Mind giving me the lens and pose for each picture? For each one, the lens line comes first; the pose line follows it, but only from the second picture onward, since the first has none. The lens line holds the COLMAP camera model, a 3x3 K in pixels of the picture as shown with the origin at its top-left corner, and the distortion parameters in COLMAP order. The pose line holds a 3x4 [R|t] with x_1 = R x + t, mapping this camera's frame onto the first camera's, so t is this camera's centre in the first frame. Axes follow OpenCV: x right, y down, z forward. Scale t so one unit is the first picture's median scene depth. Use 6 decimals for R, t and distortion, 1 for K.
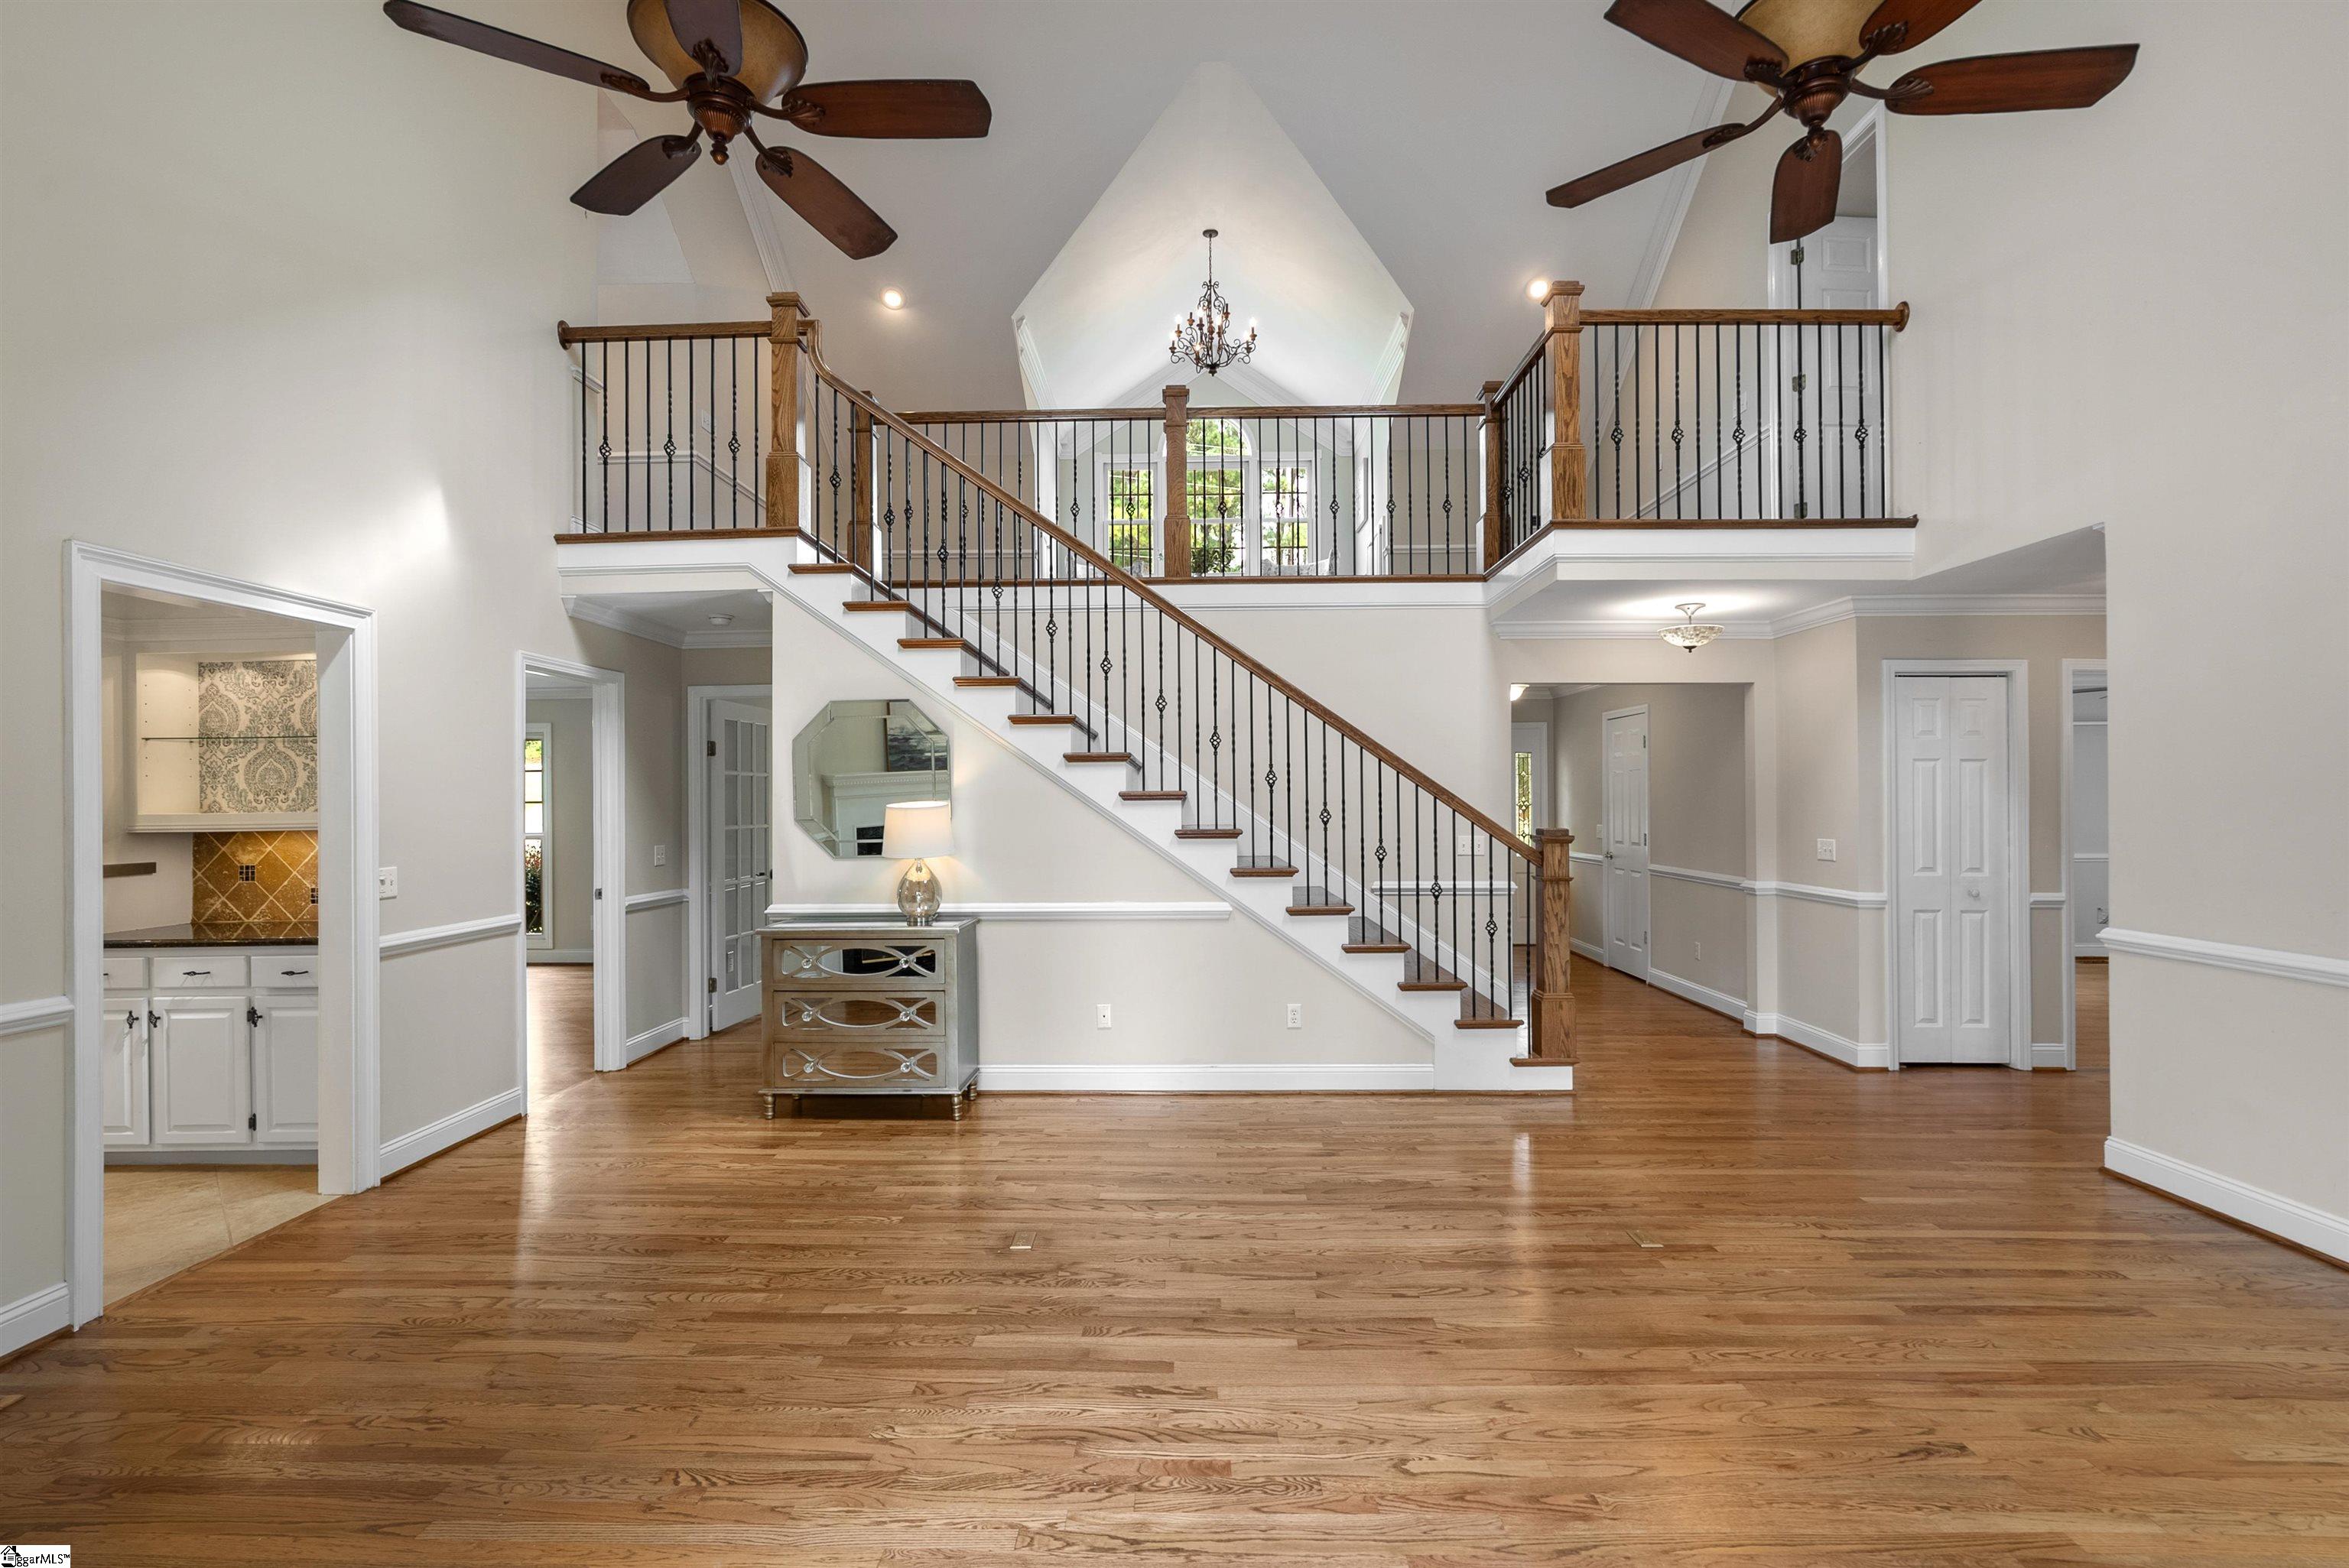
lens RADIAL K [[1073.0, 0, 1176.6], [0, 1073.0, 791.9], [0, 0, 1]] dist [-0.007004, 0.001635]
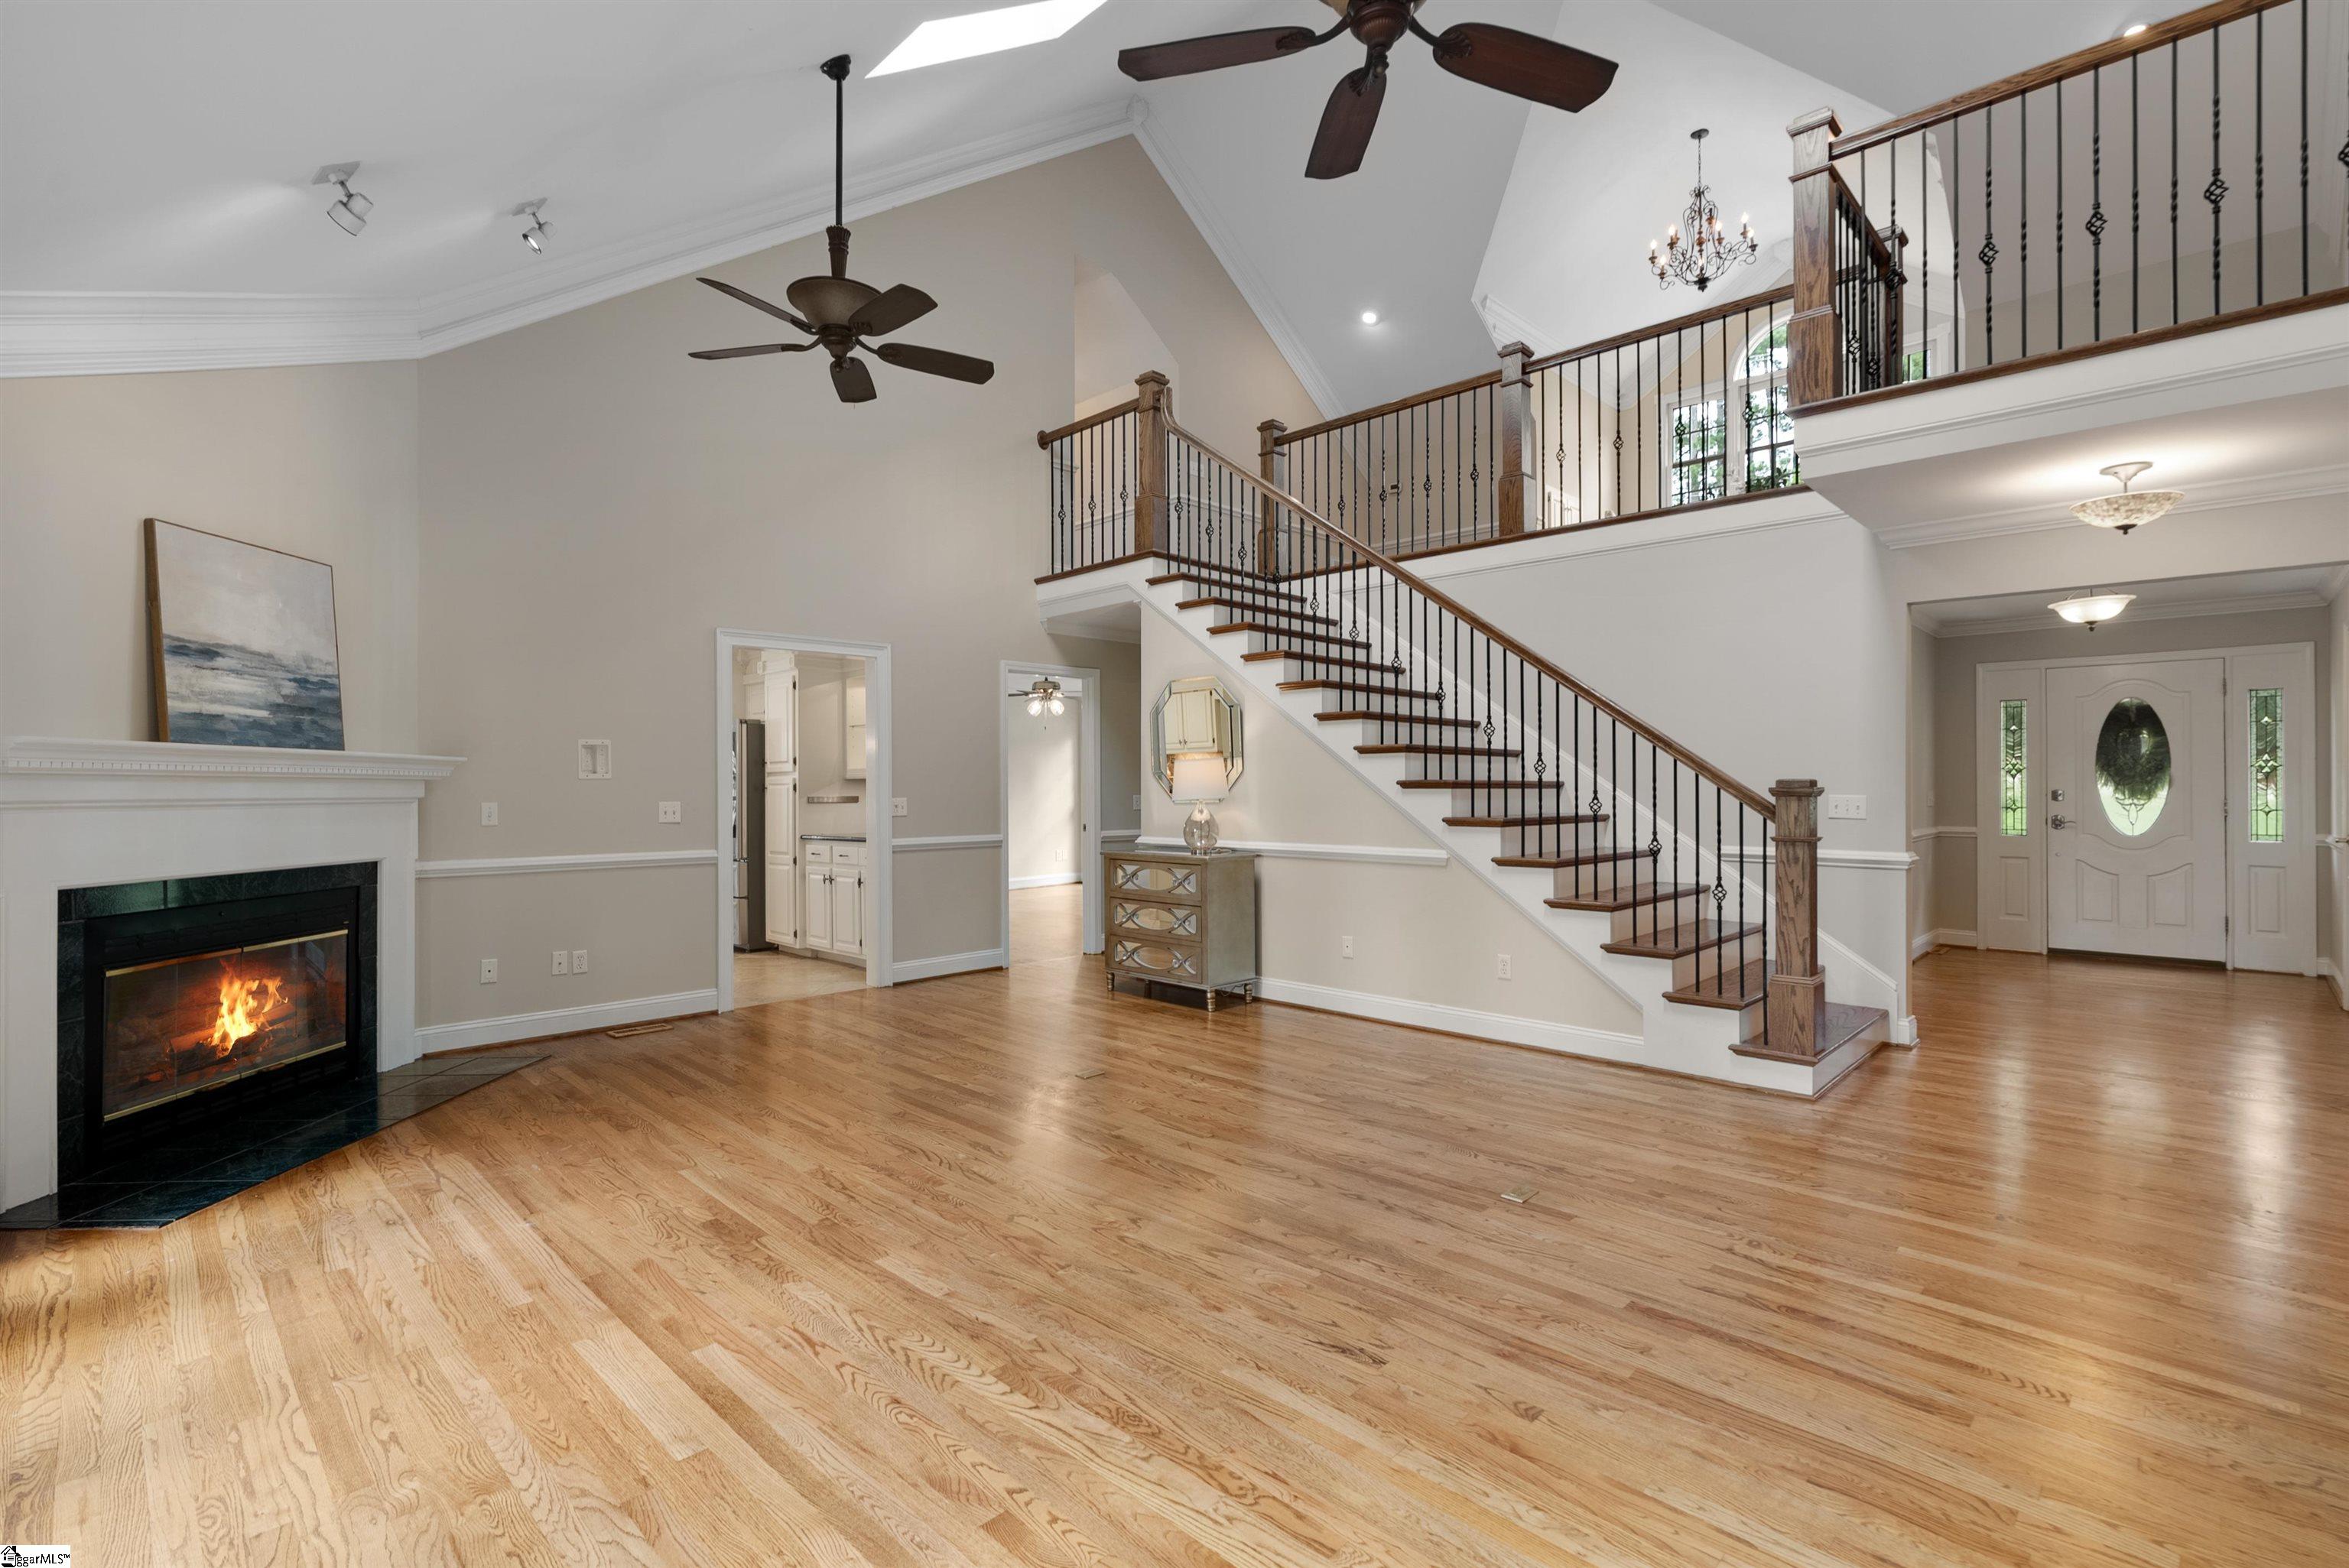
lens RADIAL K [[1069.9, 0, 1176.9], [0, 1069.9, 787.1], [0, 0, 1]] dist [-0.015292, 0.005515]
pose [[0.727028, 0.005455, -0.686587, 0.761160], [0.004551, 0.999908, 0.012763, 0.036091], [0.686593, -0.012404, 0.726936, 0.089349]]
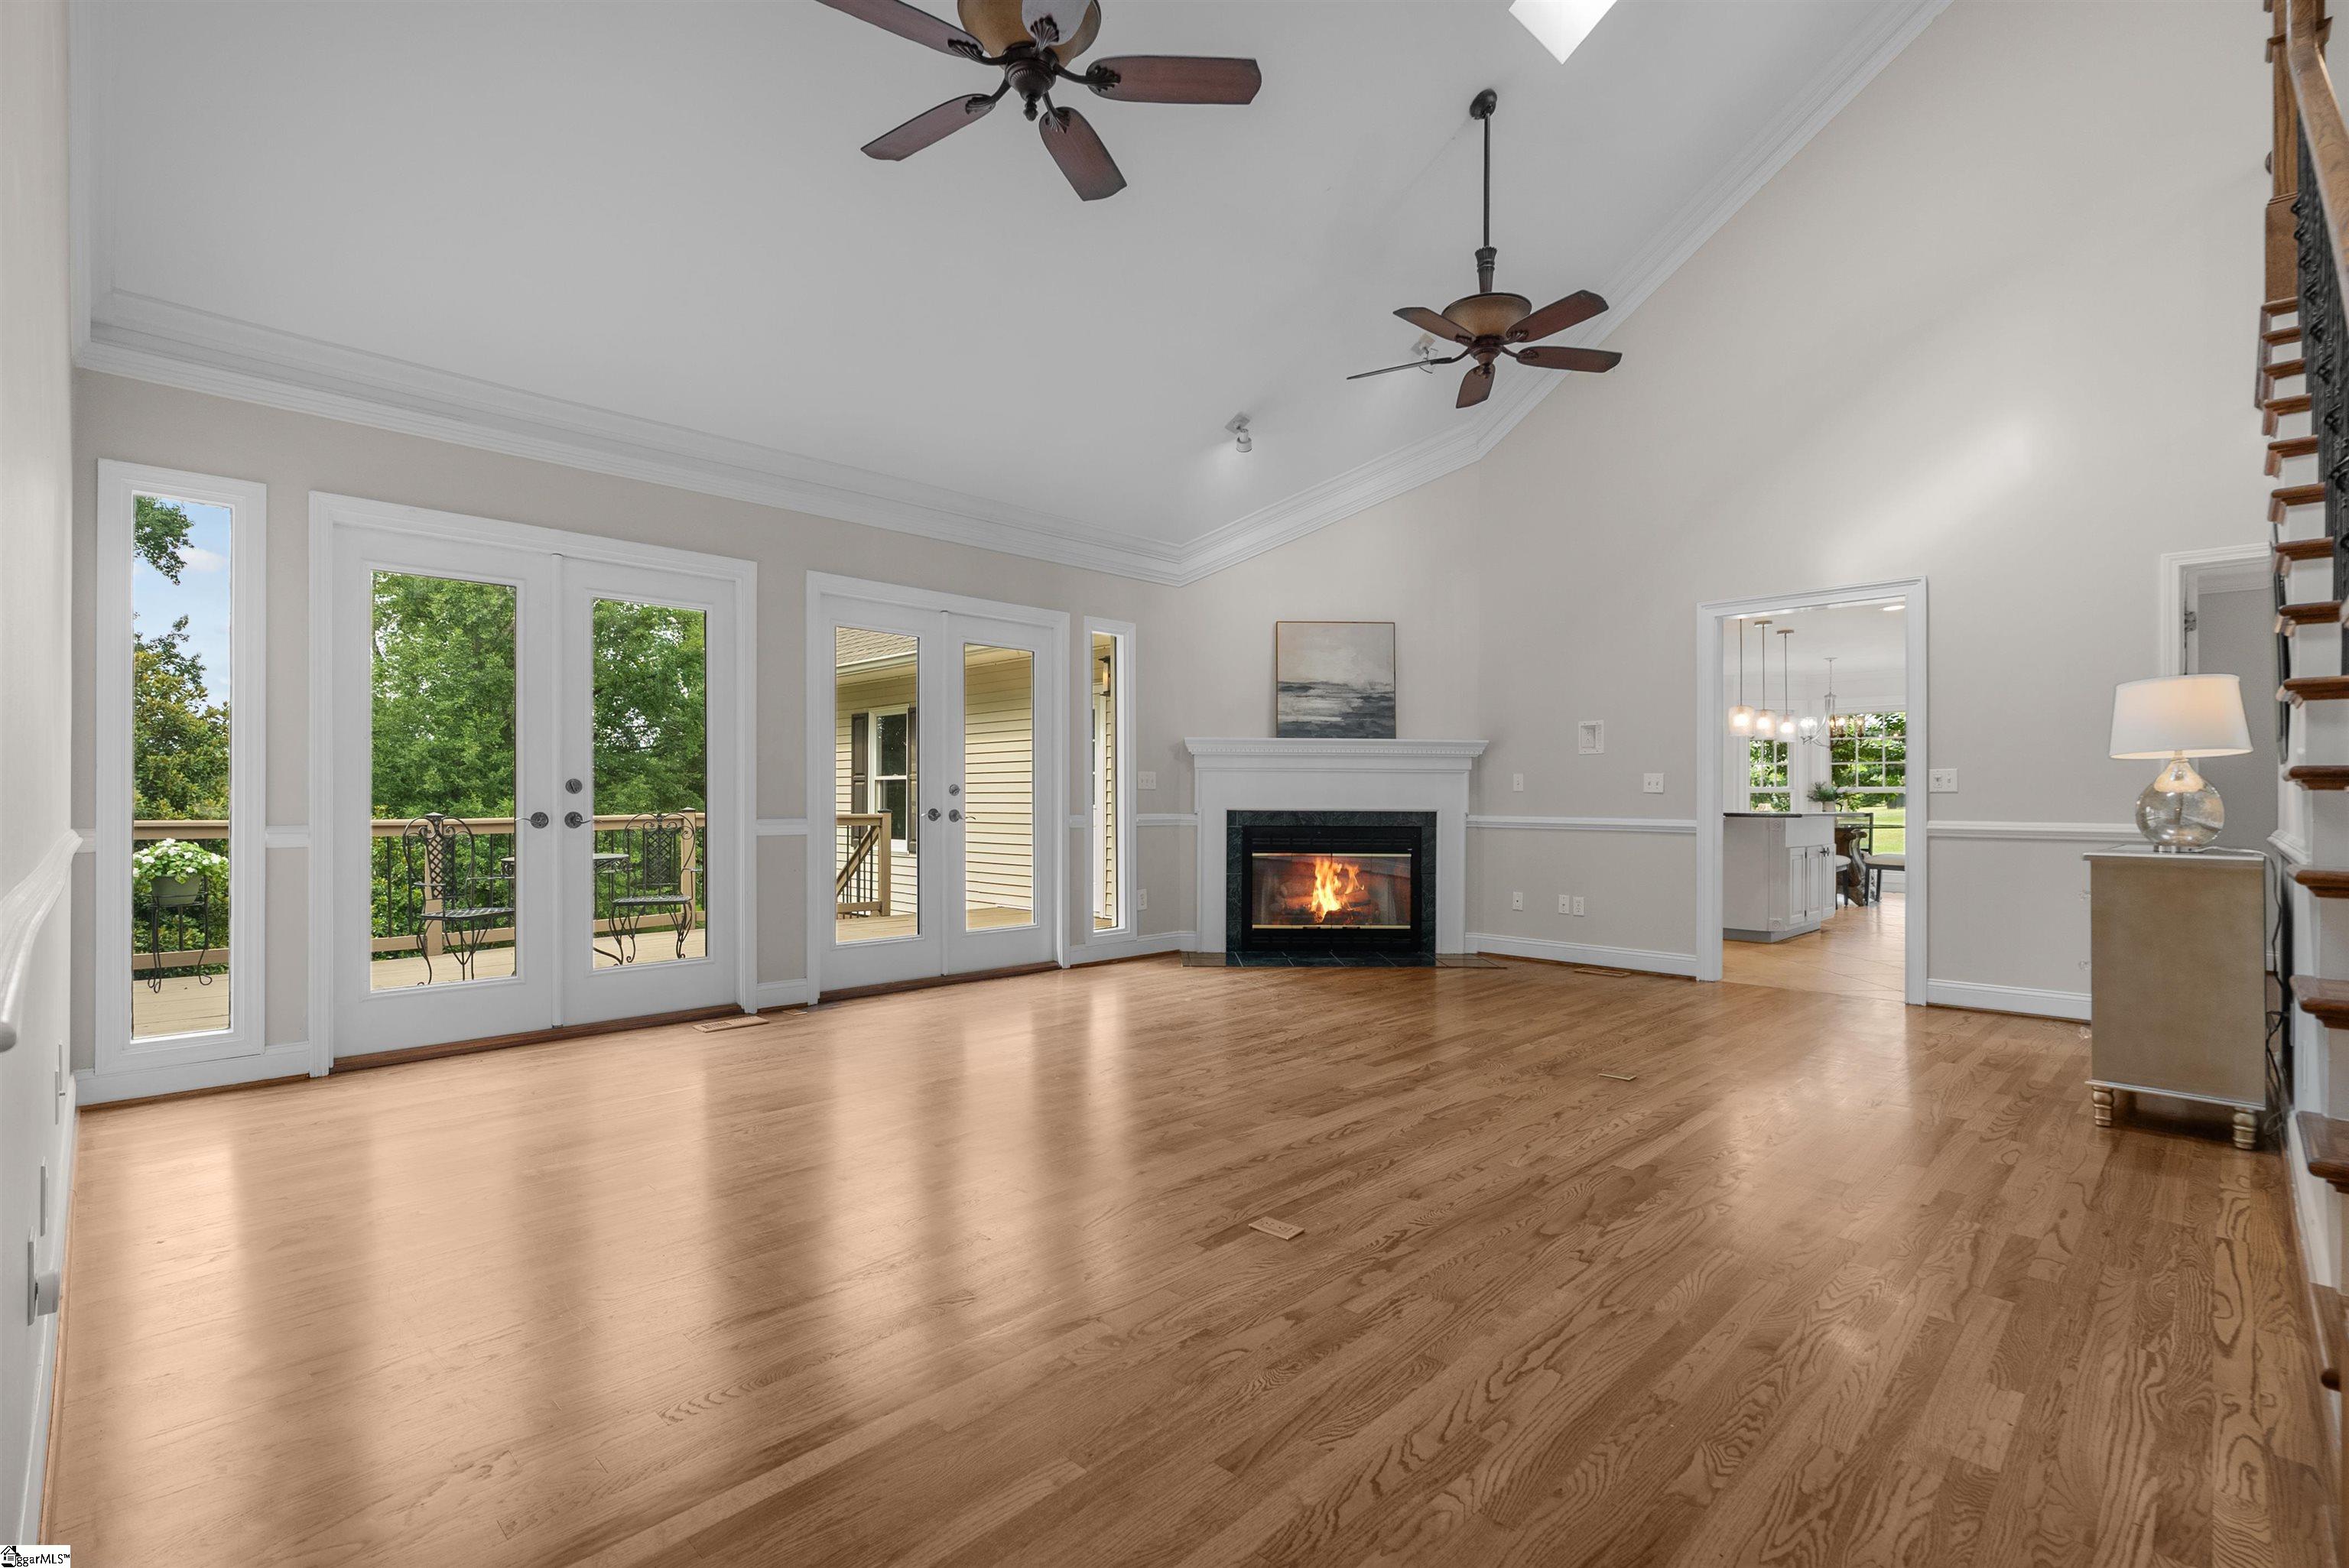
lens RADIAL K [[1073.0, 0, 1176.6], [0, 1073.0, 791.9], [0, 0, 1]] dist [-0.007004, 0.001635]
pose [[-0.688516, 0.001894, -0.725219, 0.901085], [0.007508, 0.999962, -0.004517, 0.102799], [0.725183, -0.008555, -0.688504, 1.287542]]
